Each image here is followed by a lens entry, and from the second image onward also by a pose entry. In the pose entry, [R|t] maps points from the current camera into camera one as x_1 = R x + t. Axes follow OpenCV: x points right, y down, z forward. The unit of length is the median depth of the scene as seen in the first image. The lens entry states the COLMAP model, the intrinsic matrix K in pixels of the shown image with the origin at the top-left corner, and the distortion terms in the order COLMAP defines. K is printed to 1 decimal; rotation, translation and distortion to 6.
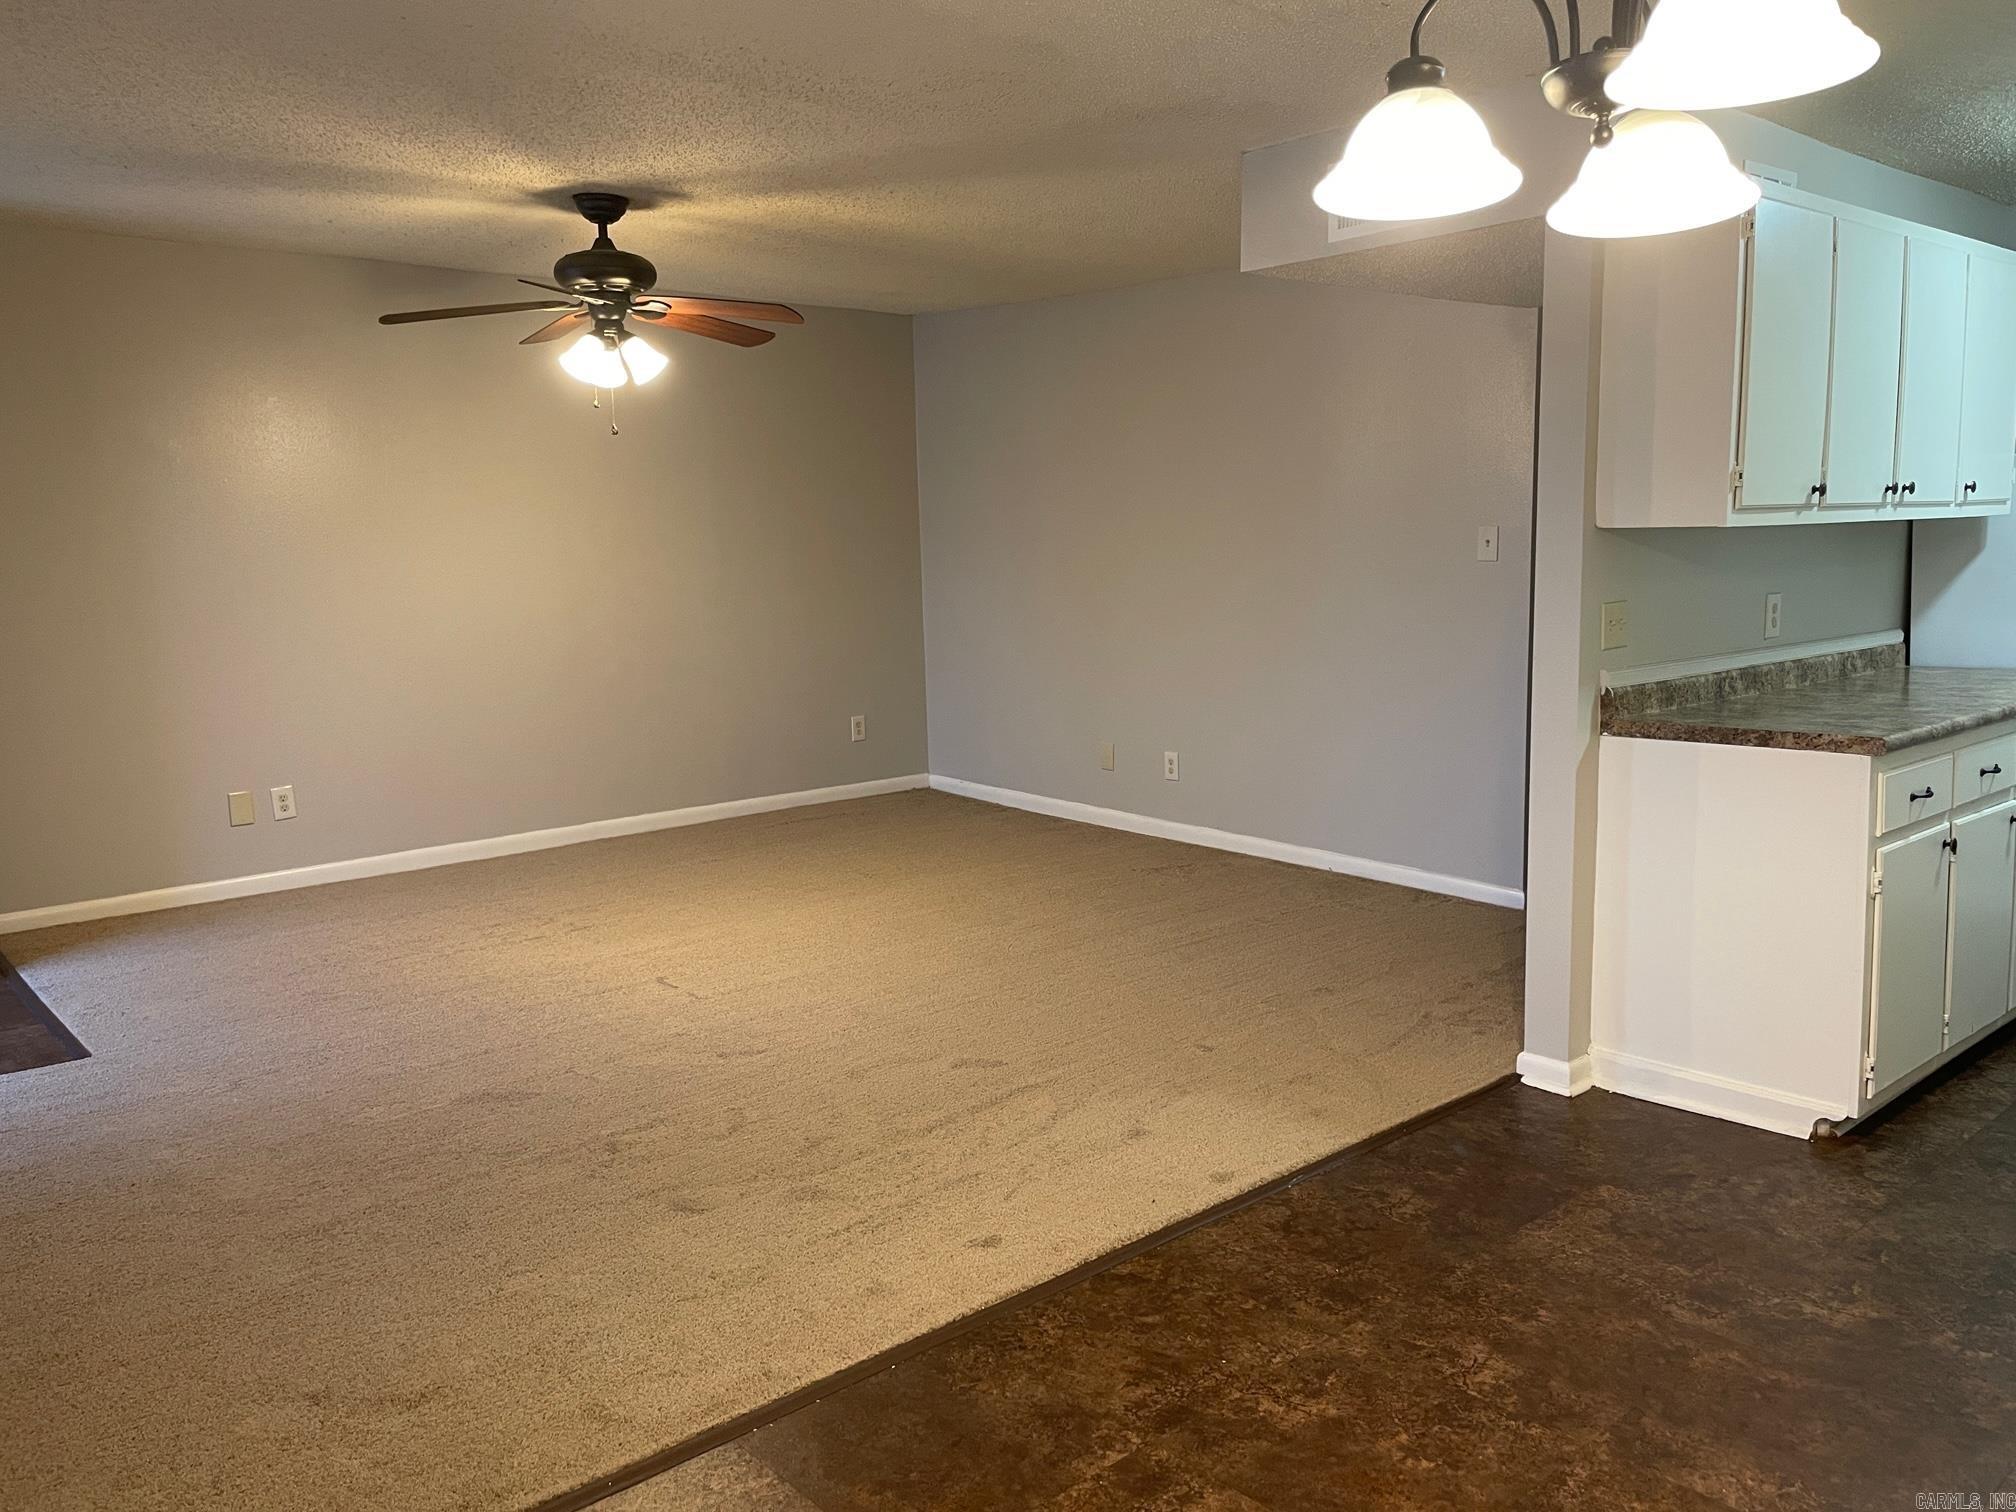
lens RADIAL K [[1511.9, 0, 1008.2], [0, 1511.9, 743.5], [0, 0, 1]] dist [0.072437, -0.096081]
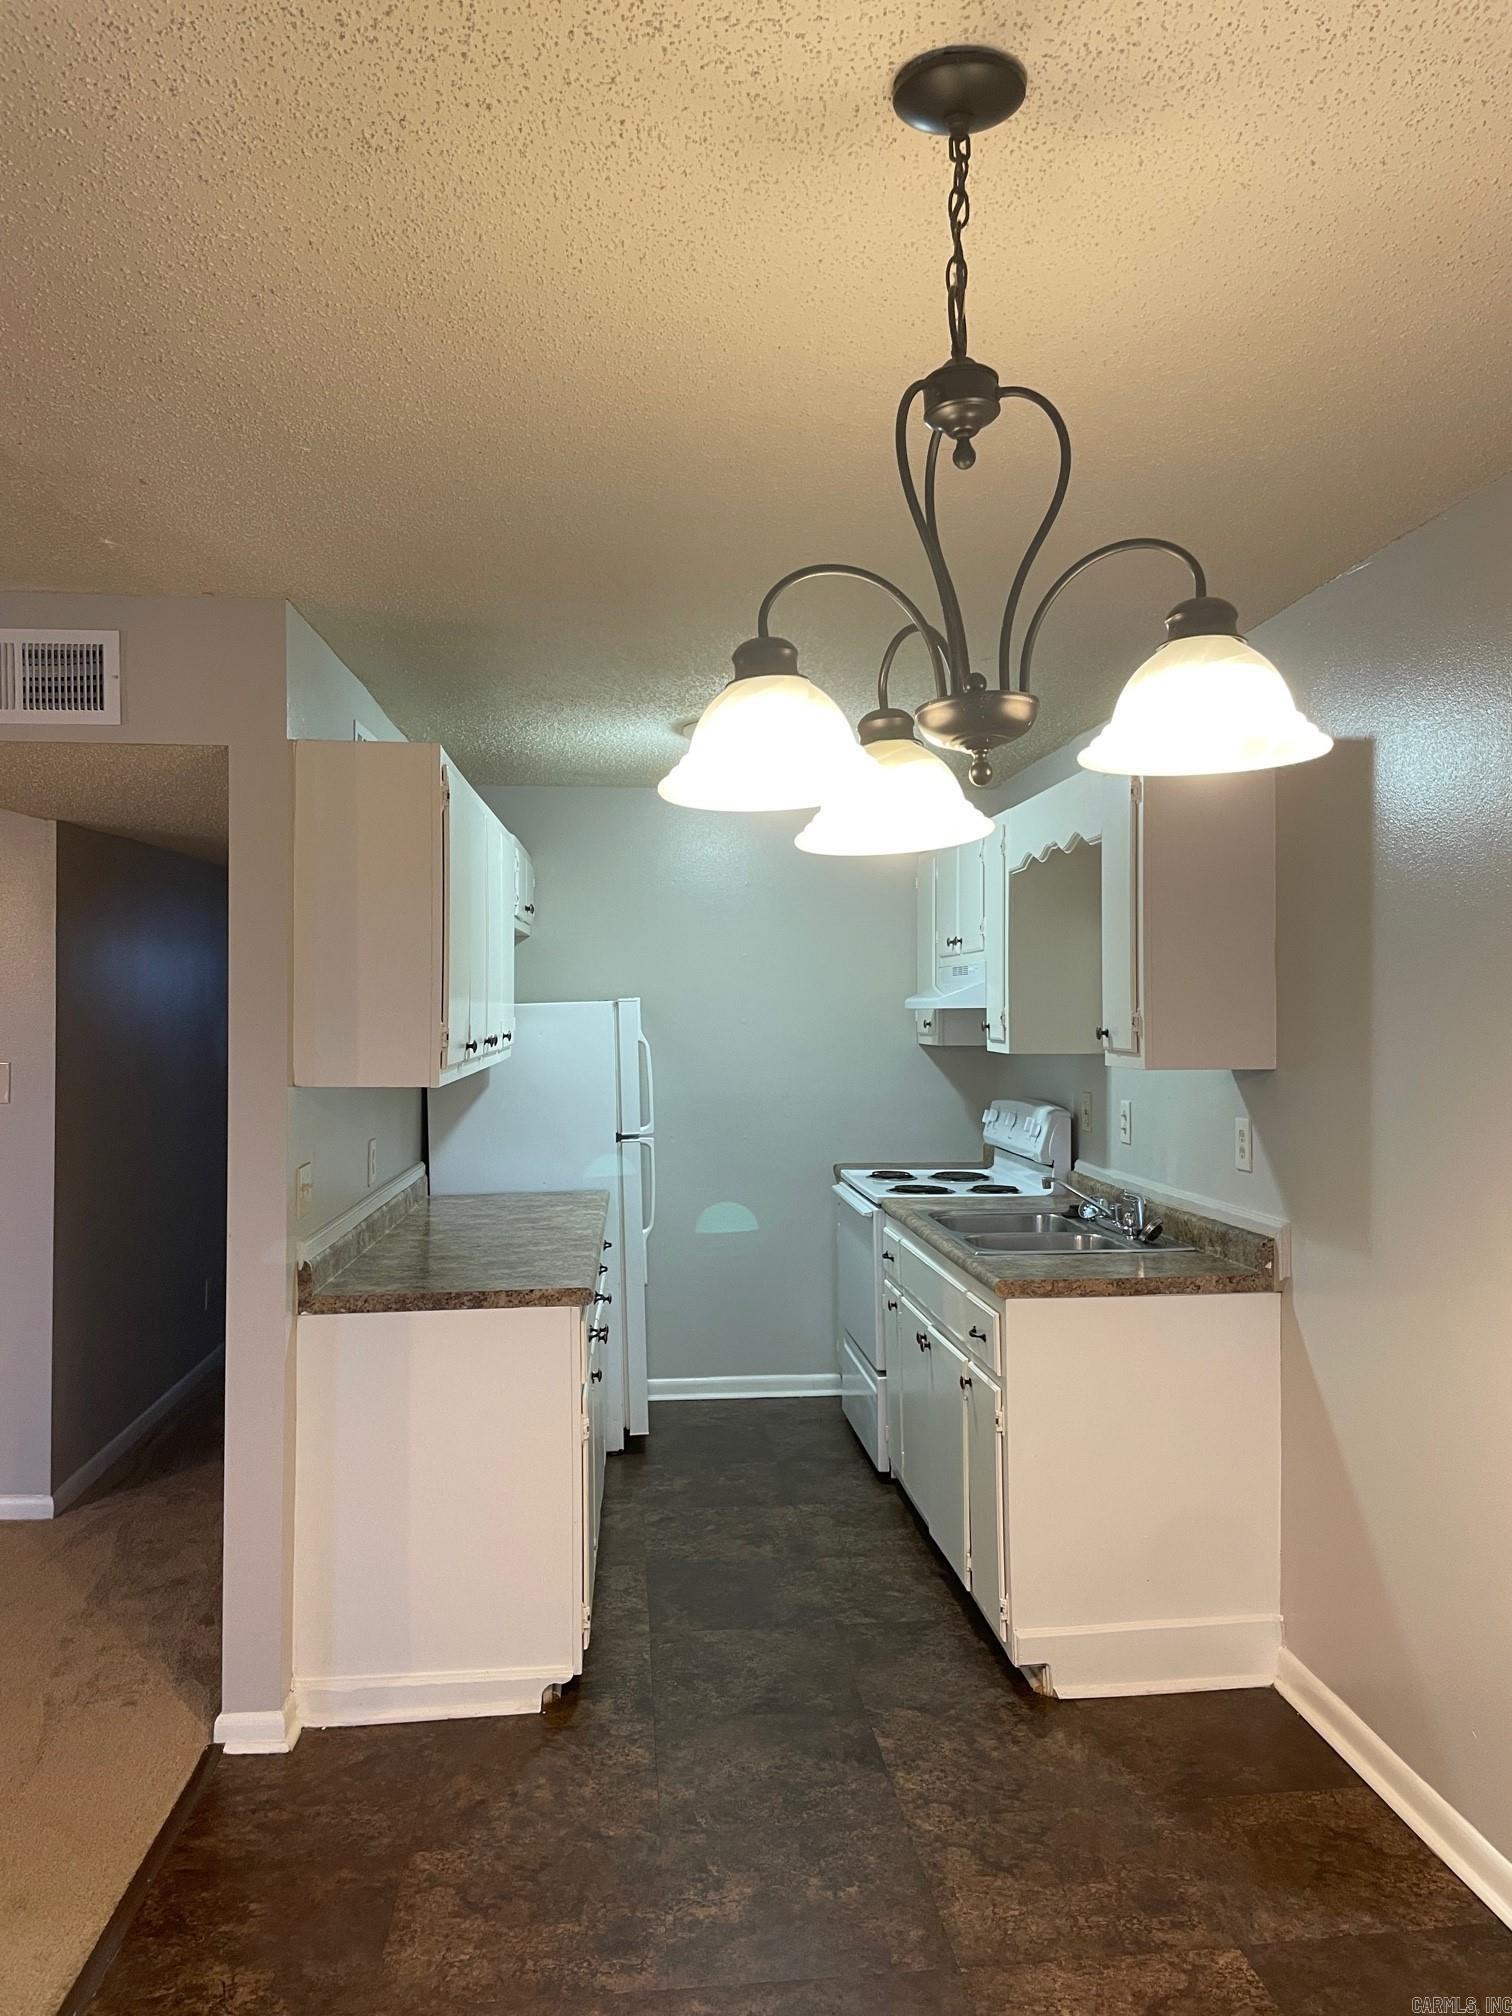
lens RADIAL K [[1528.4, 0, 749.8], [0, 1528.4, 1001.0], [0, 0, 1]] dist [0.092687, -0.118828]
pose [[0.593704, 0.027064, 0.804228, -0.201589], [0.096051, 0.989905, -0.104219, -0.072765], [-0.798930, 0.139122, 0.585111, 0.246963]]
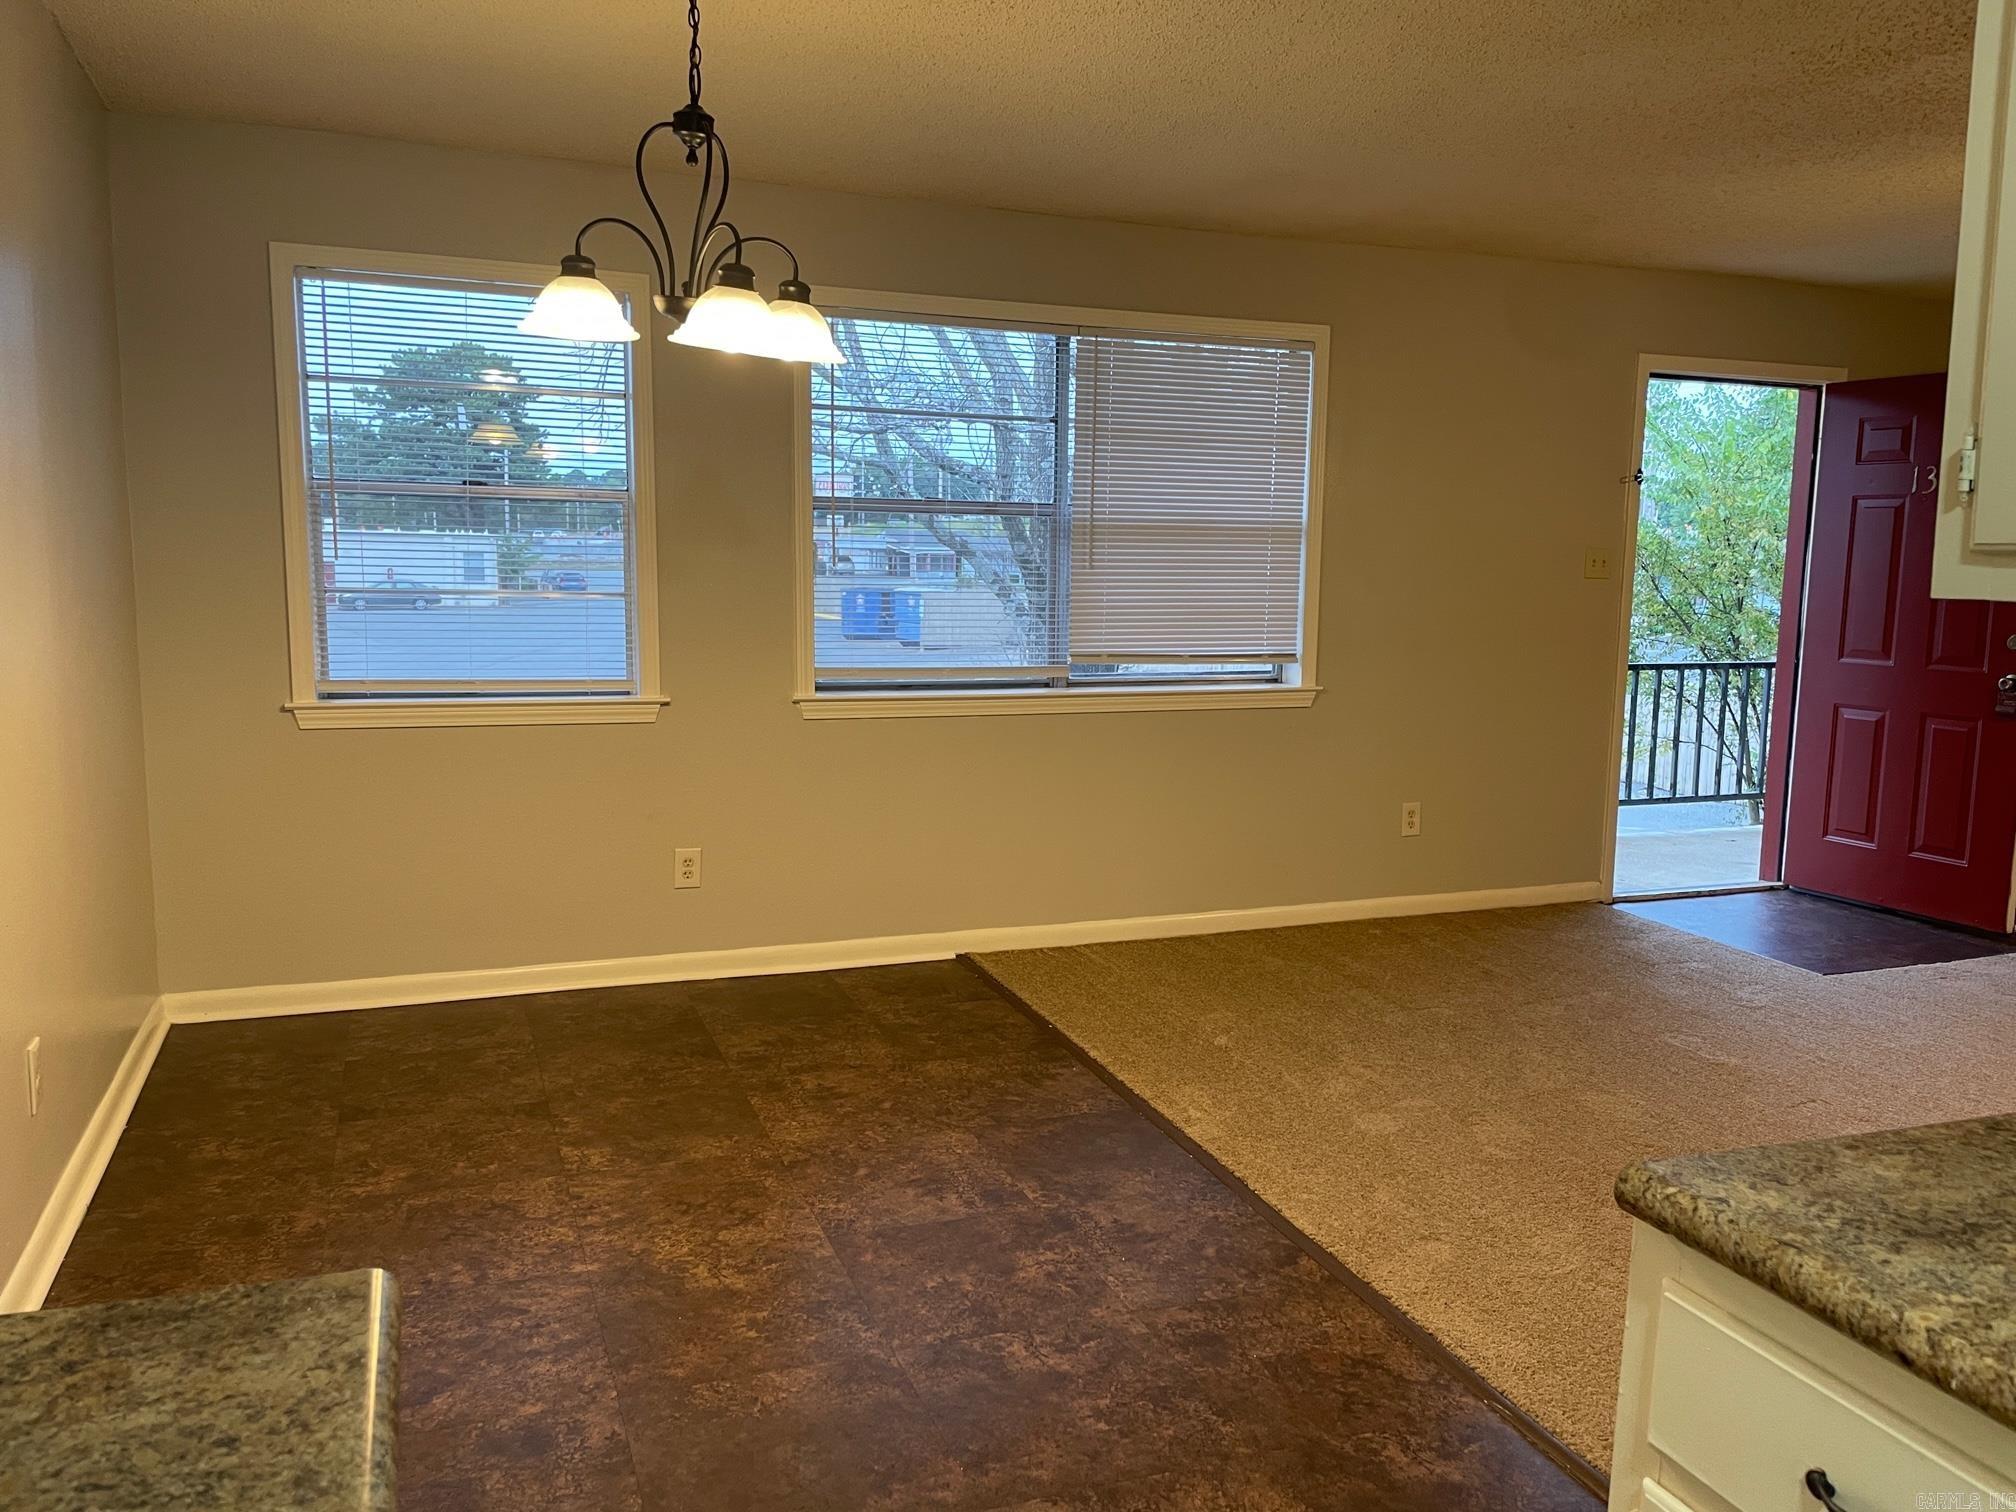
lens RADIAL K [[1528.4, 0, 1008.0], [0, 1528.4, 756.0], [0, 0, 1]] dist [0.092687, -0.118828]
pose [[-0.349626, 0.141072, -0.926207, 0.894602], [-0.138034, 0.970054, 0.199856, -0.144323], [0.926665, 0.197723, -0.319684, 0.896404]]
